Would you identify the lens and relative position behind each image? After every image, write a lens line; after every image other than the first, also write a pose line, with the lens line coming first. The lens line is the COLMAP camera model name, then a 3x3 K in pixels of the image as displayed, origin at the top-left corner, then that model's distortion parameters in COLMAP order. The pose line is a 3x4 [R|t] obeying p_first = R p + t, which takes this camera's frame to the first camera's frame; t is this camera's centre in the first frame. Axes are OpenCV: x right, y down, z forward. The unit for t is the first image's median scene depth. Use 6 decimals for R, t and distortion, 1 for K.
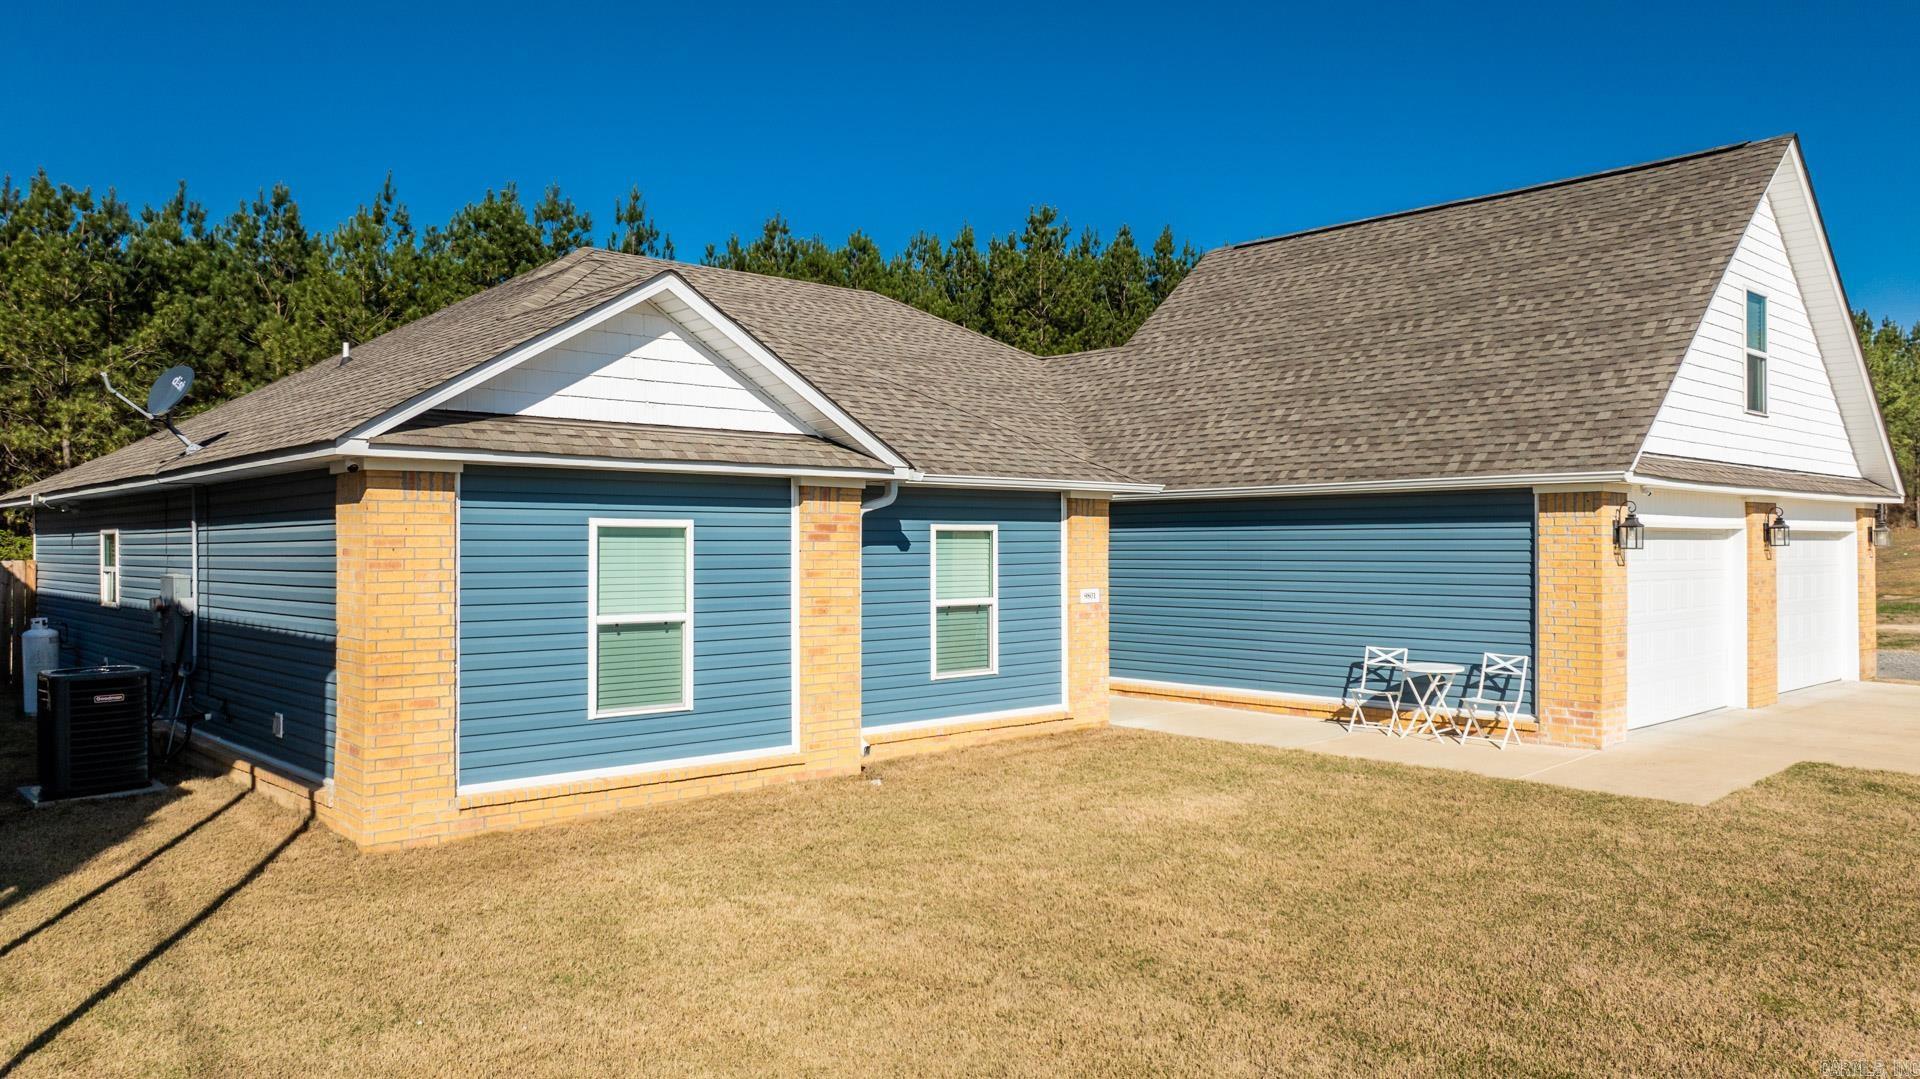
lens RADIAL K [[1351.0, 0, 960.0], [0, 1351.0, 539.5], [0, 0, 1]] dist [-0.007396, -0.002144]
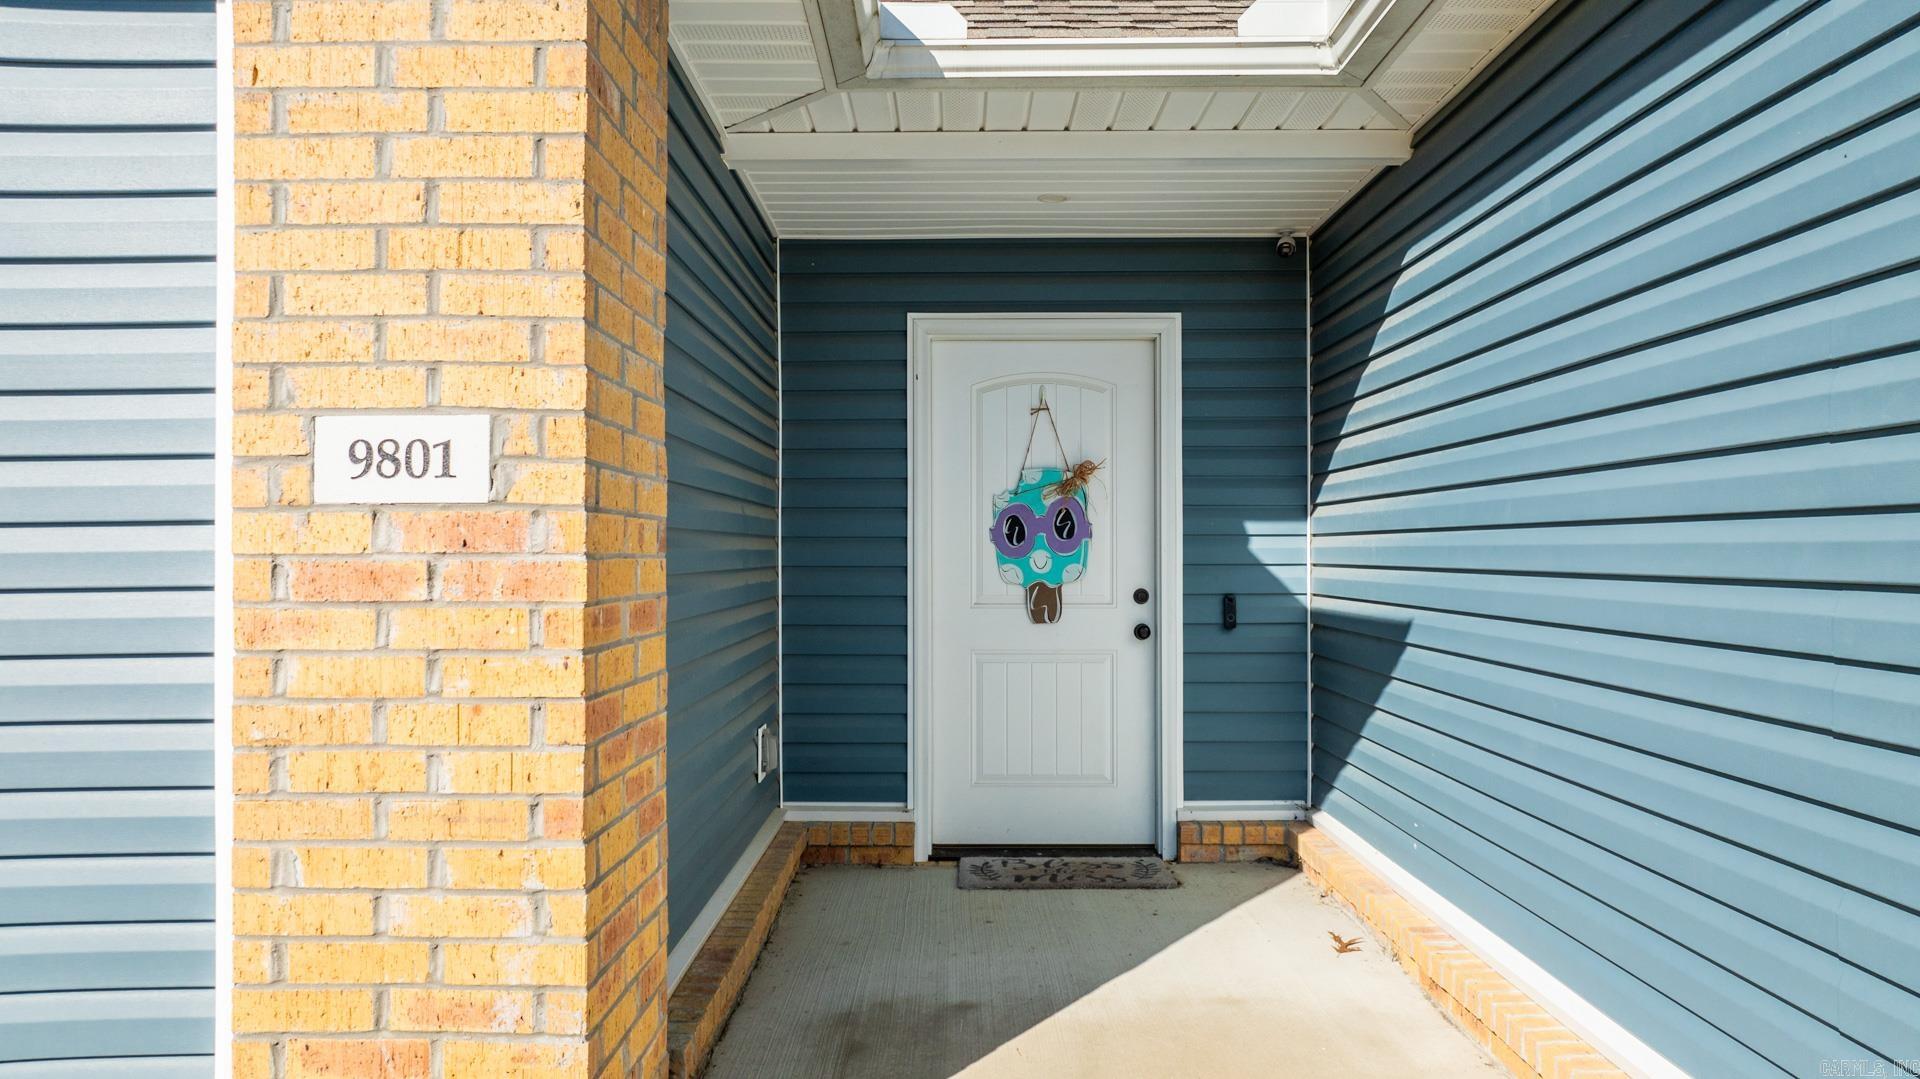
lens RADIAL K [[1351.0, 0, 960.0], [0, 1351.0, 539.5], [0, 0, 1]] dist [-0.007396, -0.002144]
pose [[0.736556, -0.004654, -0.676361, 0.247666], [0.003862, 0.999989, -0.002675, 0.051497], [0.676366, -0.000642, 0.736566, 0.930371]]
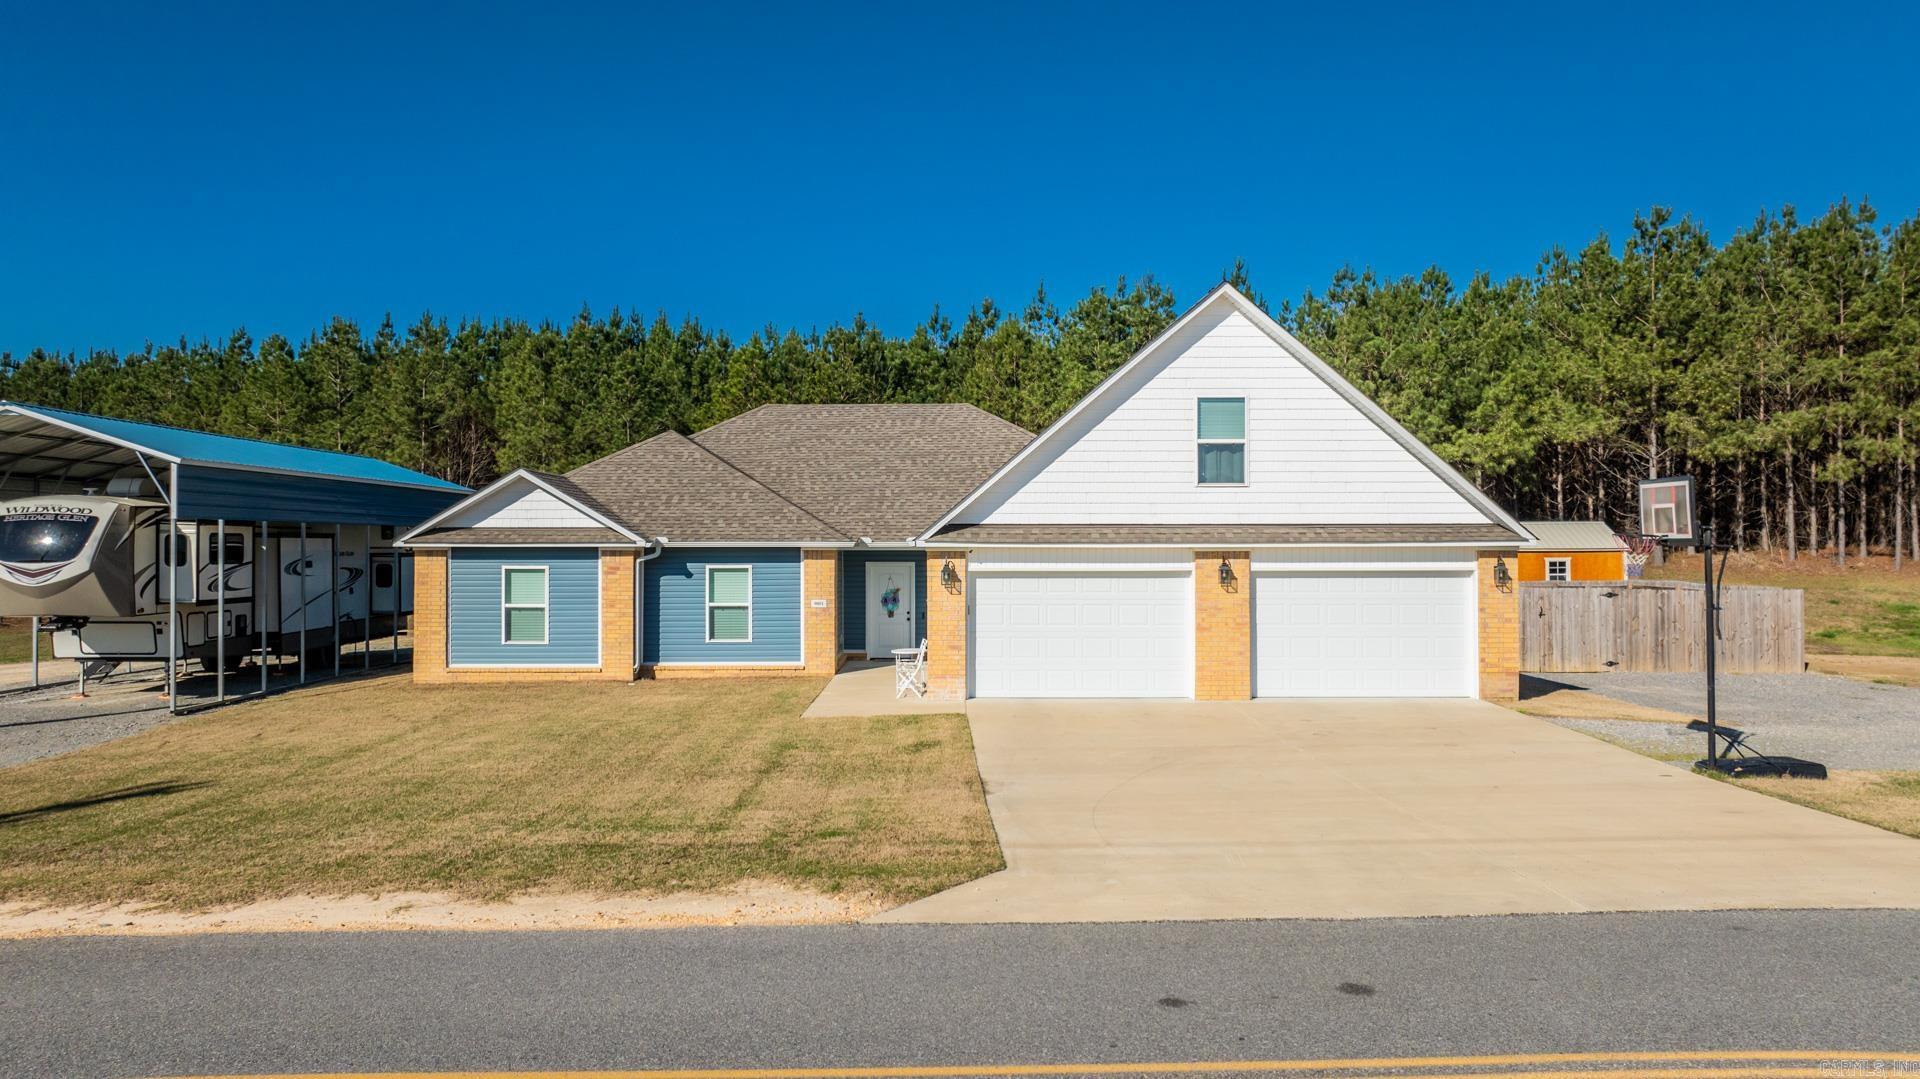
lens RADIAL K [[1351.0, 0, 960.0], [0, 1351.0, 539.5], [0, 0, 1]] dist [-0.007396, -0.002144]
pose [[0.740756, -0.001608, -0.671772, 1.459244], [0.002696, 0.999996, 0.000580, -0.044994], [0.671769, -0.002241, 0.740758, -0.219301]]
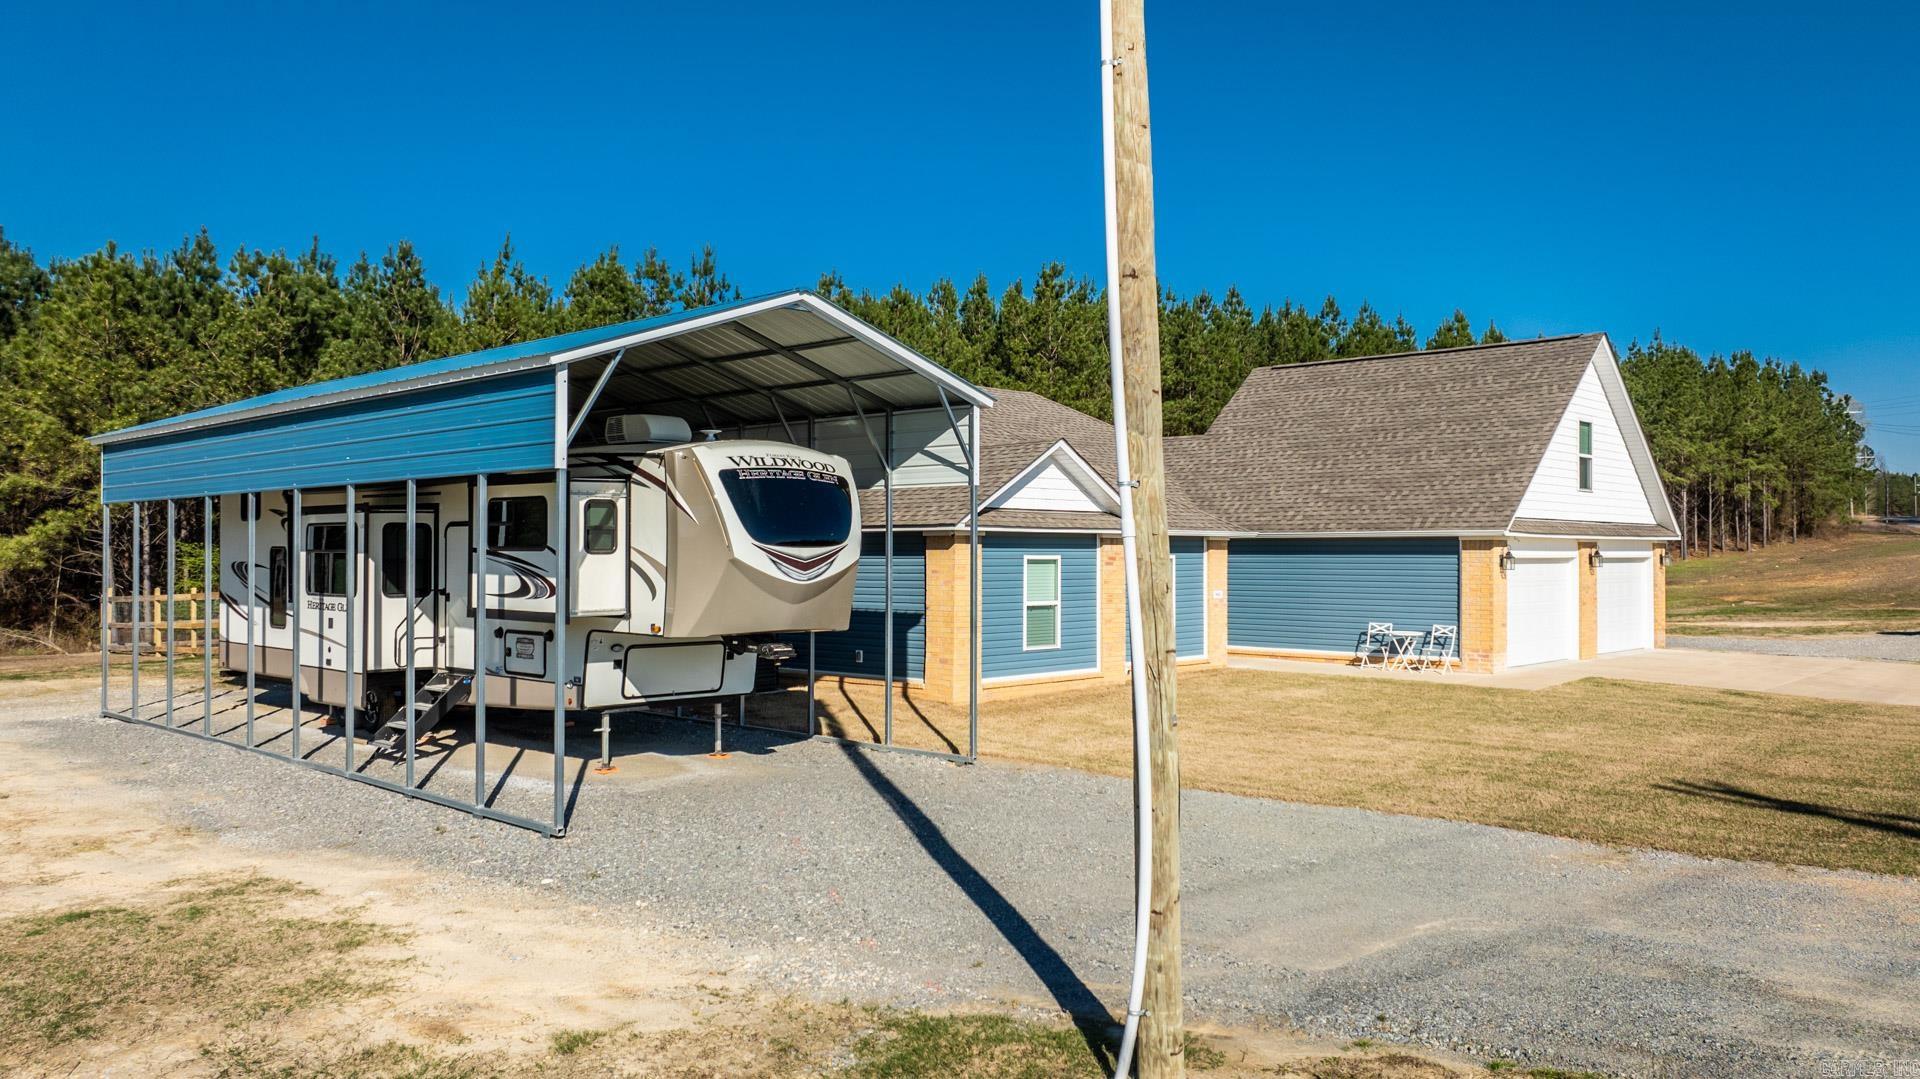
lens RADIAL K [[1410.8, 0, 1010.2], [0, 1410.8, 545.7], [0, 0, 1]] dist [0.003802, -0.001218]
pose [[0.996037, 0.004087, 0.088847, -0.342893], [-0.004066, 0.999992, -0.000424, -0.020810], [-0.088848, 0.000061, 0.996045, -0.830177]]
